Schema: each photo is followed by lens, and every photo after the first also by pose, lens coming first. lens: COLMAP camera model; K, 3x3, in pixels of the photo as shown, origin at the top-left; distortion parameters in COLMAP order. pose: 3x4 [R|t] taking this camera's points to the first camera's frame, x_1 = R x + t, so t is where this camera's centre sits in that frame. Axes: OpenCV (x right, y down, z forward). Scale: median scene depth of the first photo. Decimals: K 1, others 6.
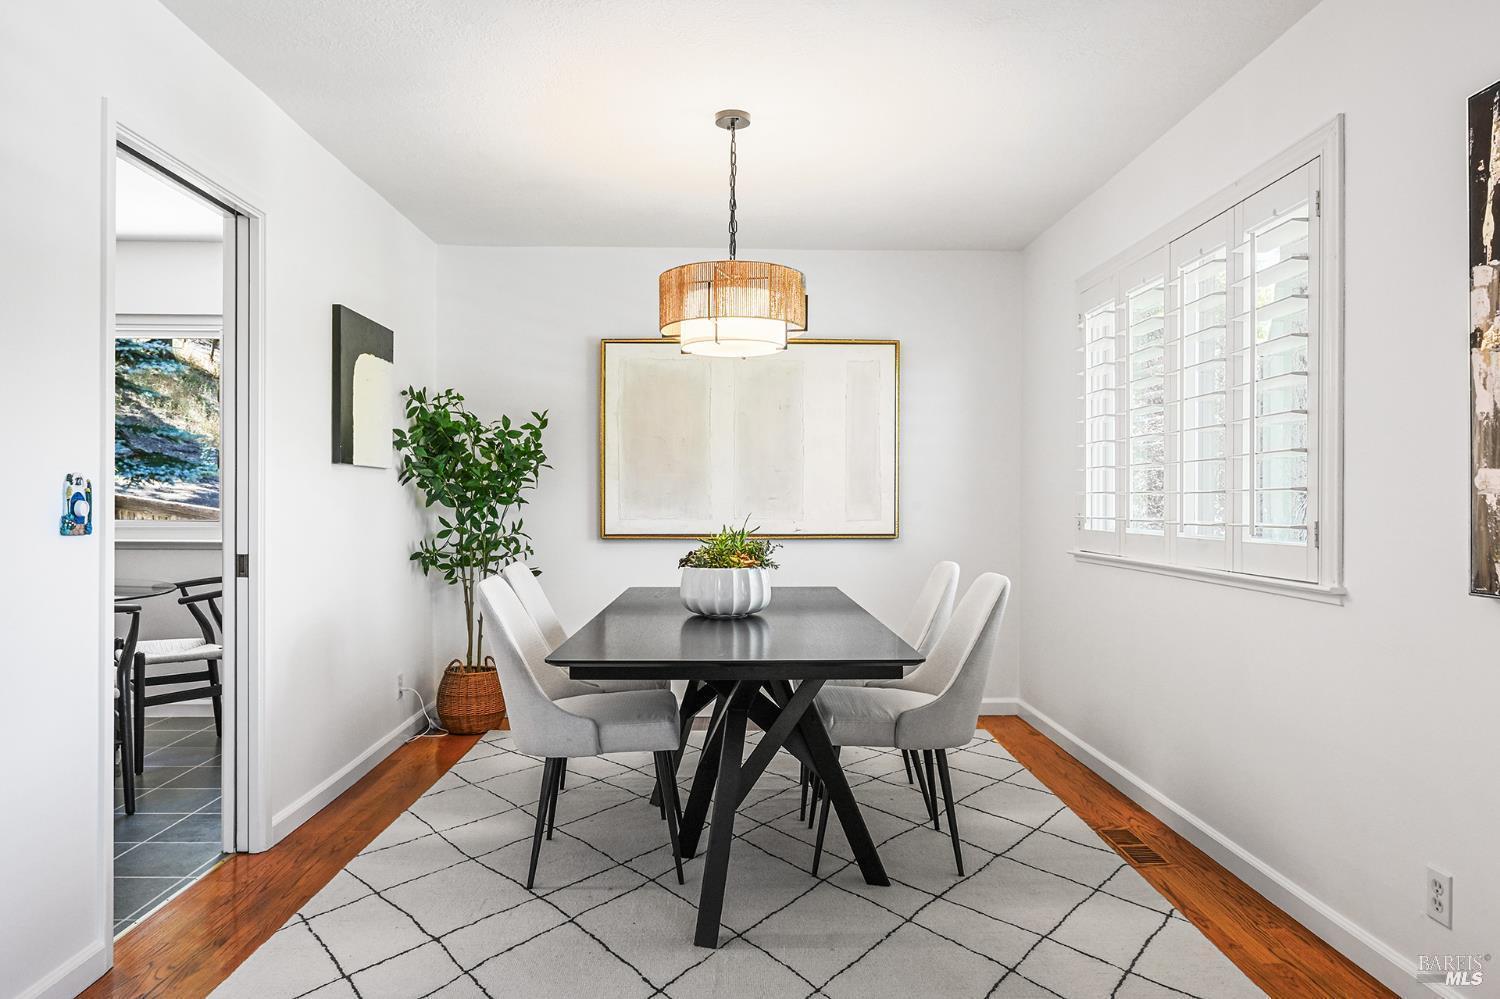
lens RADIAL K [[976.7, 0, 750.4], [0, 976.7, 499.0], [0, 0, 1]] dist [-0.002511, -0.001394]
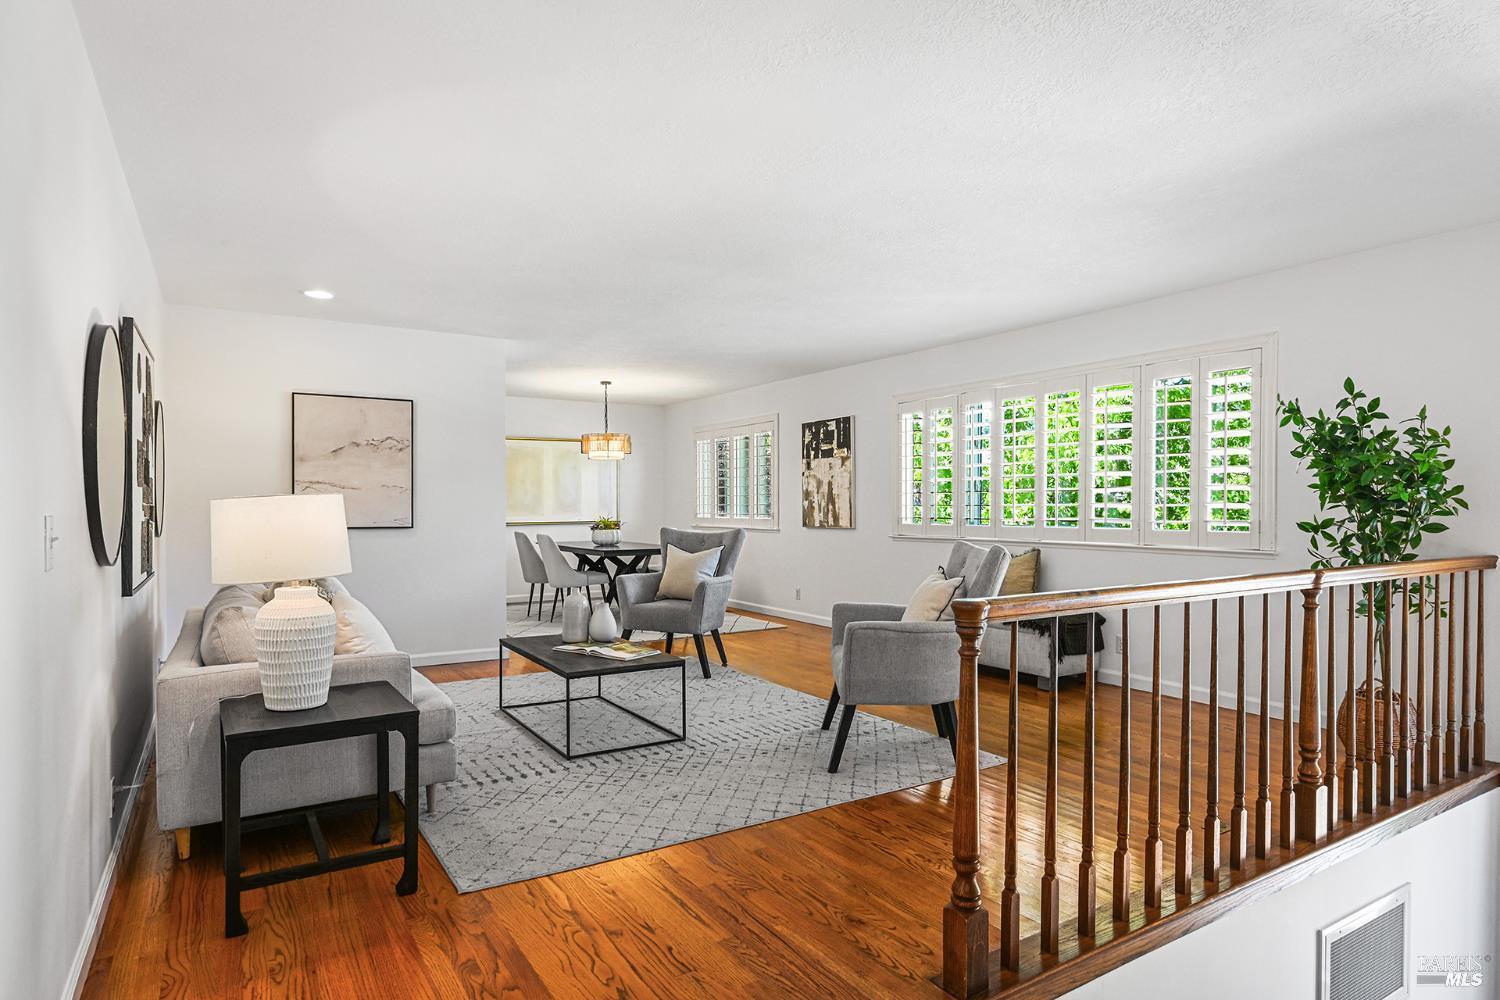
lens RADIAL K [[843.6, 0, 750.7], [0, 843.6, 505.8], [0, 0, 1]] dist [-0.005328, -0.000225]
pose [[0.859900, -0.006616, 0.510420, -0.786356], [0.004205, 0.999974, 0.005877, -0.015827], [-0.510446, -0.002908, 0.859905, -1.199138]]
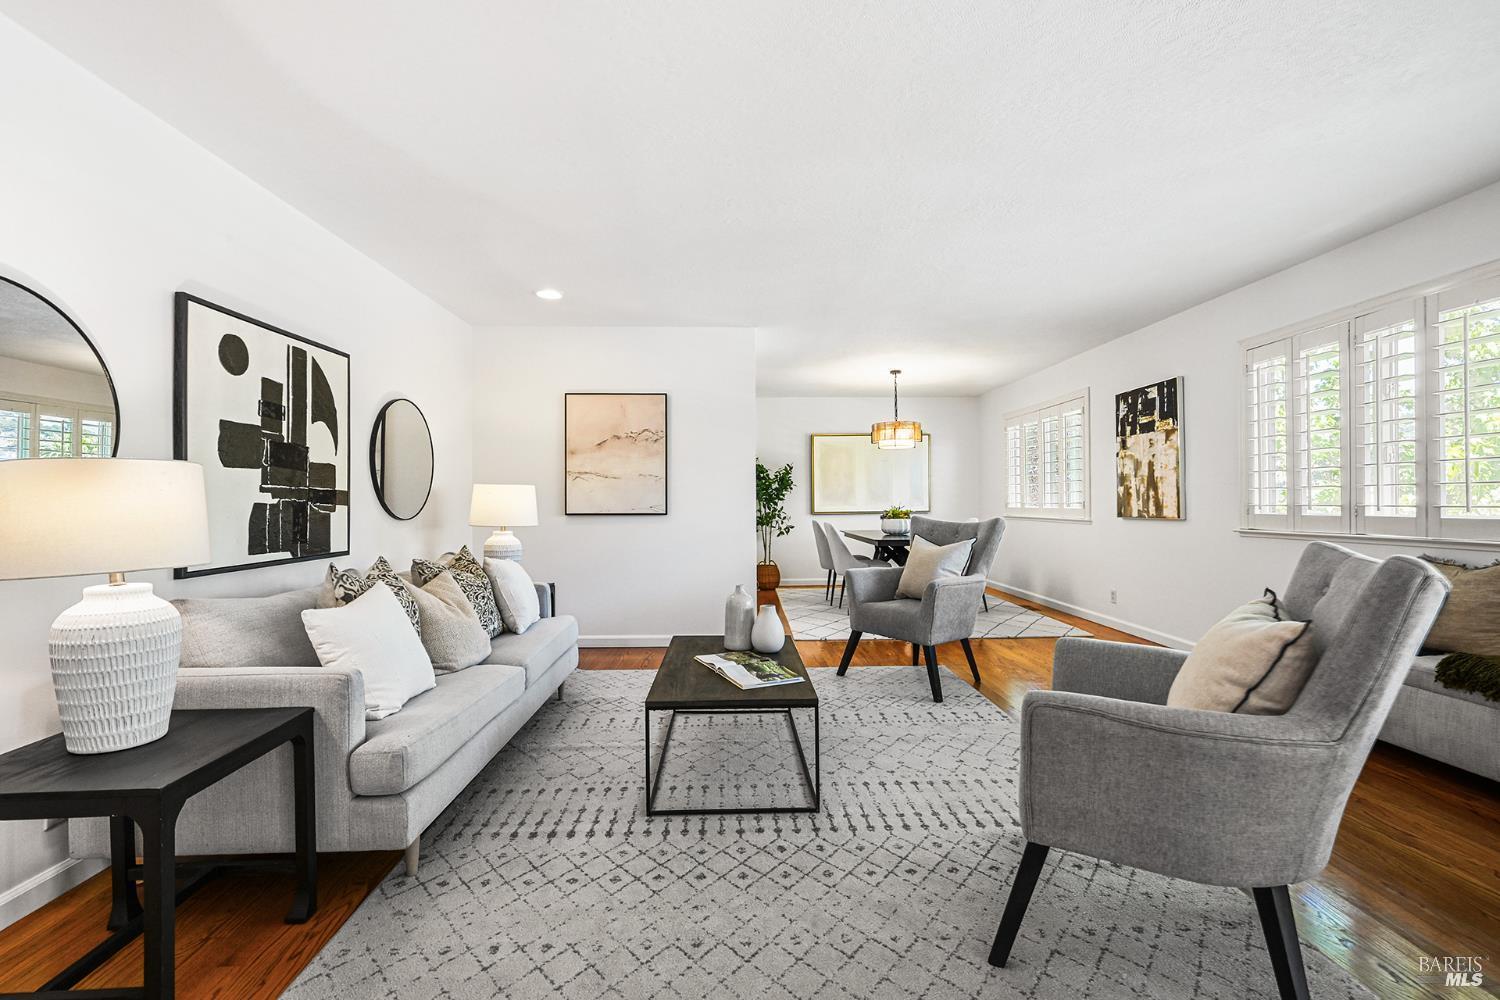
lens RADIAL K [[664.2, 0, 753.3], [0, 664.2, 496.9], [0, 0, 1]] dist [-0.000917, 0.000404]
pose [[0.999882, -0.010748, 0.010959, -0.393385], [0.010802, 0.999930, -0.004903, 0.004193], [-0.010905, 0.005021, 0.999928, -0.853025]]
